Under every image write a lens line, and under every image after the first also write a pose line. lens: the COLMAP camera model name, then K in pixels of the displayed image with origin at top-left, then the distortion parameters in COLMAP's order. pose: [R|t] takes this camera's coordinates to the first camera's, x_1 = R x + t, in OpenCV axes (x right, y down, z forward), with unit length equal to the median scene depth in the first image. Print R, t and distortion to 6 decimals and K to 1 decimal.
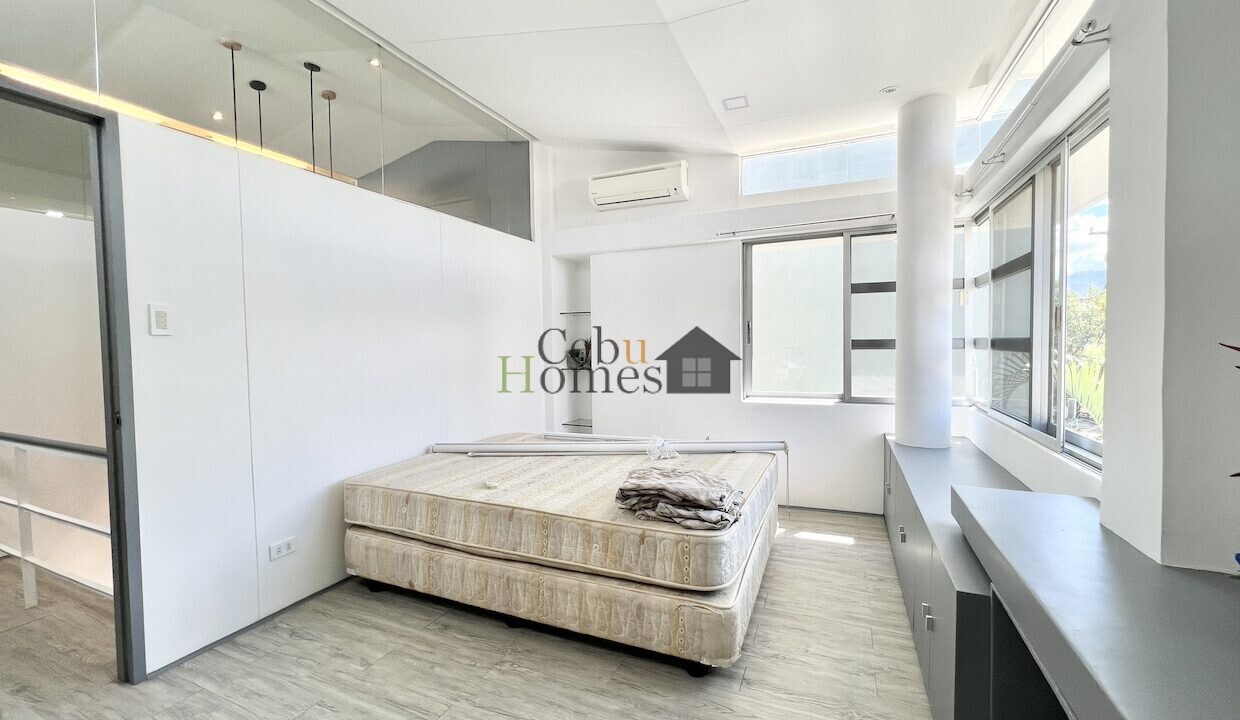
lens RADIAL K [[494.3, 0, 620.0], [0, 494.3, 360.0], [0, 0, 1]] dist [-0.009352, 0.002249]
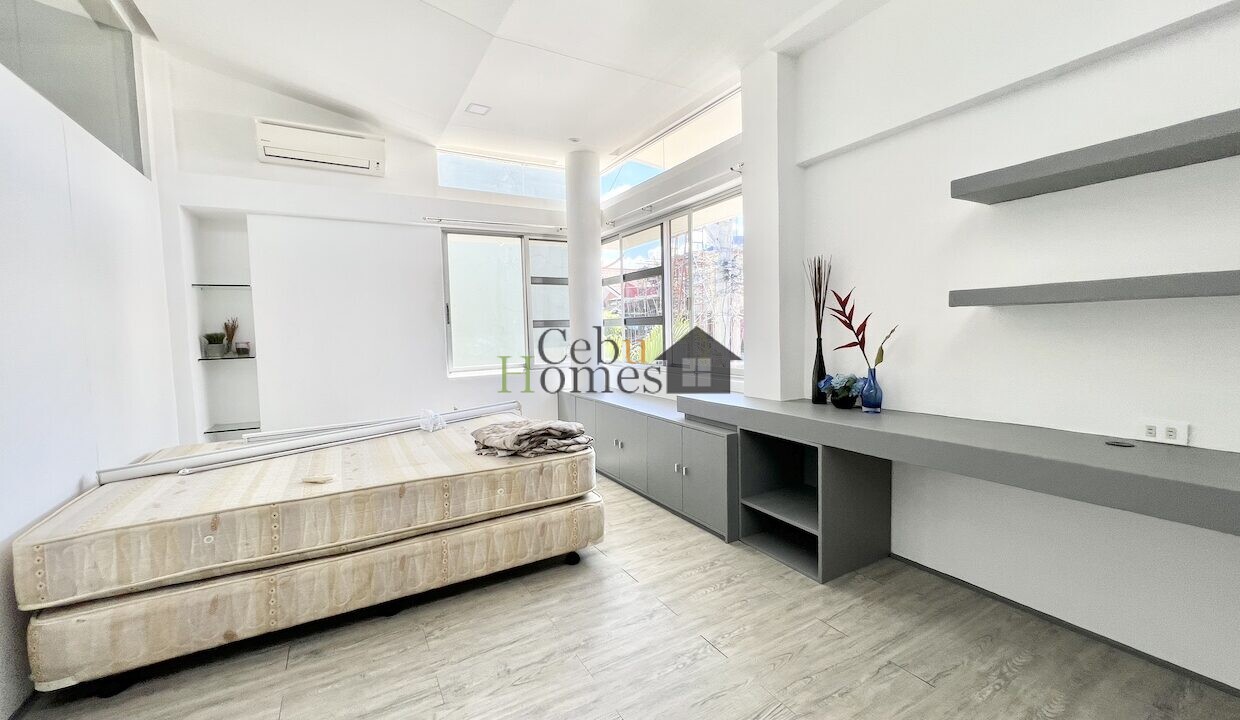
lens RADIAL K [[494.3, 0, 620.0], [0, 494.3, 360.0], [0, 0, 1]] dist [-0.009352, 0.002249]
pose [[0.589696, -0.051587, 0.805976, -0.703640], [0.043352, 0.998541, 0.032193, 0.048610], [-0.806461, 0.015956, 0.591072, 0.094089]]
